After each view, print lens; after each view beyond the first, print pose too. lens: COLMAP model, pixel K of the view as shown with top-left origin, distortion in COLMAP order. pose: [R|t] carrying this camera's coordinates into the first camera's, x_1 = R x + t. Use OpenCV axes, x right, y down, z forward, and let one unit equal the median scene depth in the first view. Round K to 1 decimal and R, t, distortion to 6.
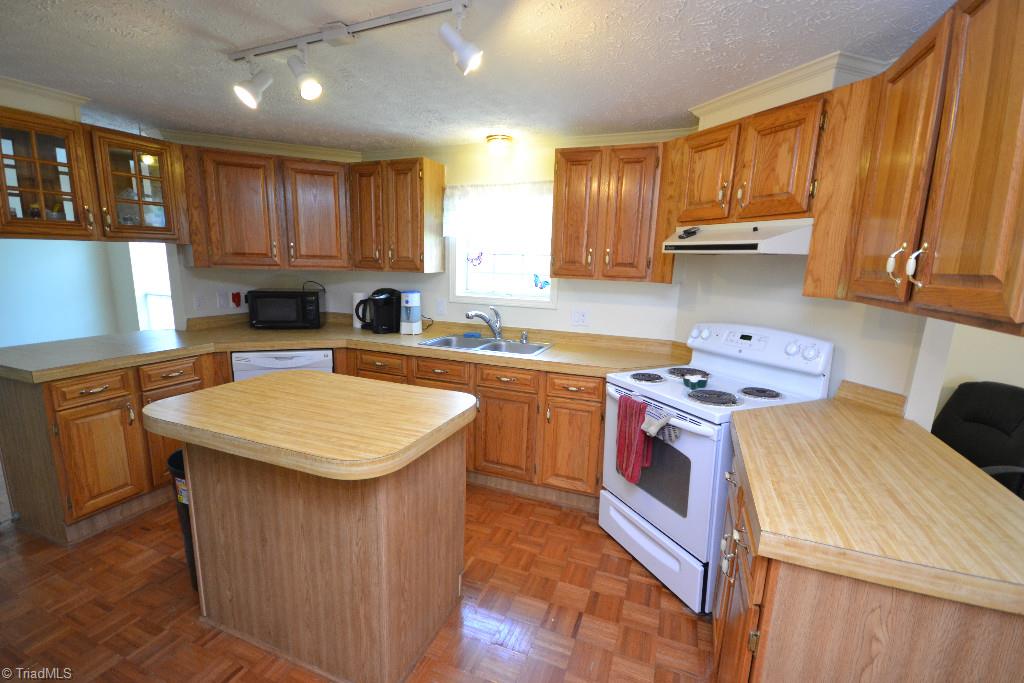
lens RADIAL K [[454.8, 0, 505.9], [0, 454.8, 353.8], [0, 0, 1]] dist [-0.002551, -0.001105]
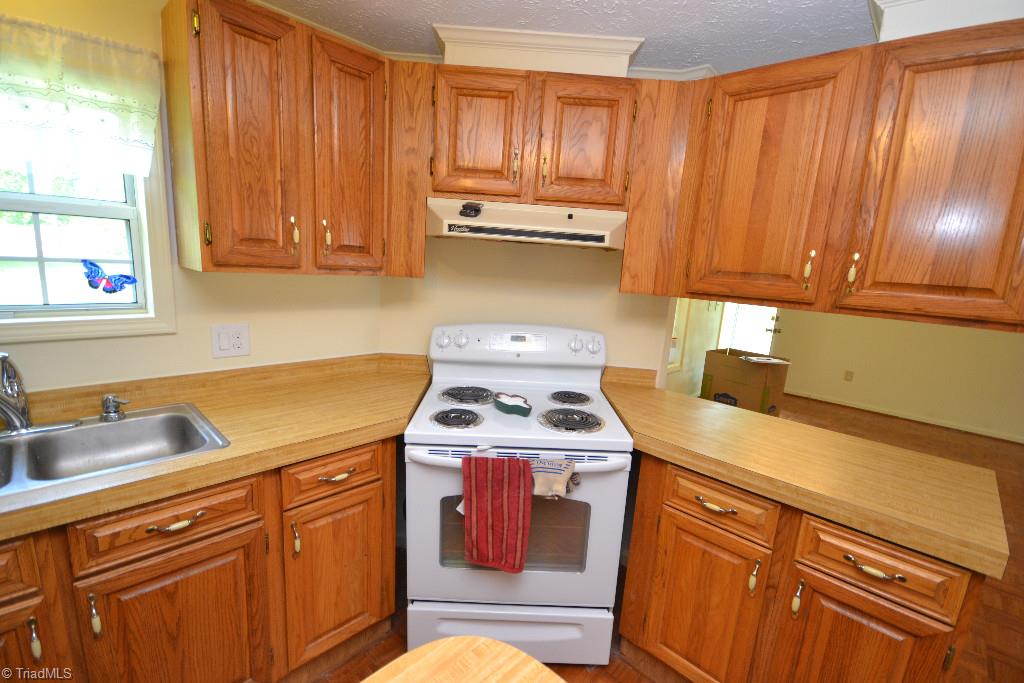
lens RADIAL K [[454.8, 0, 505.9], [0, 454.8, 353.8], [0, 0, 1]] dist [-0.002551, -0.001105]
pose [[0.381479, -0.191807, 0.904259, -0.212315], [0.132600, 0.979473, 0.151821, -0.109345], [-0.914817, 0.061988, 0.399082, 0.513648]]
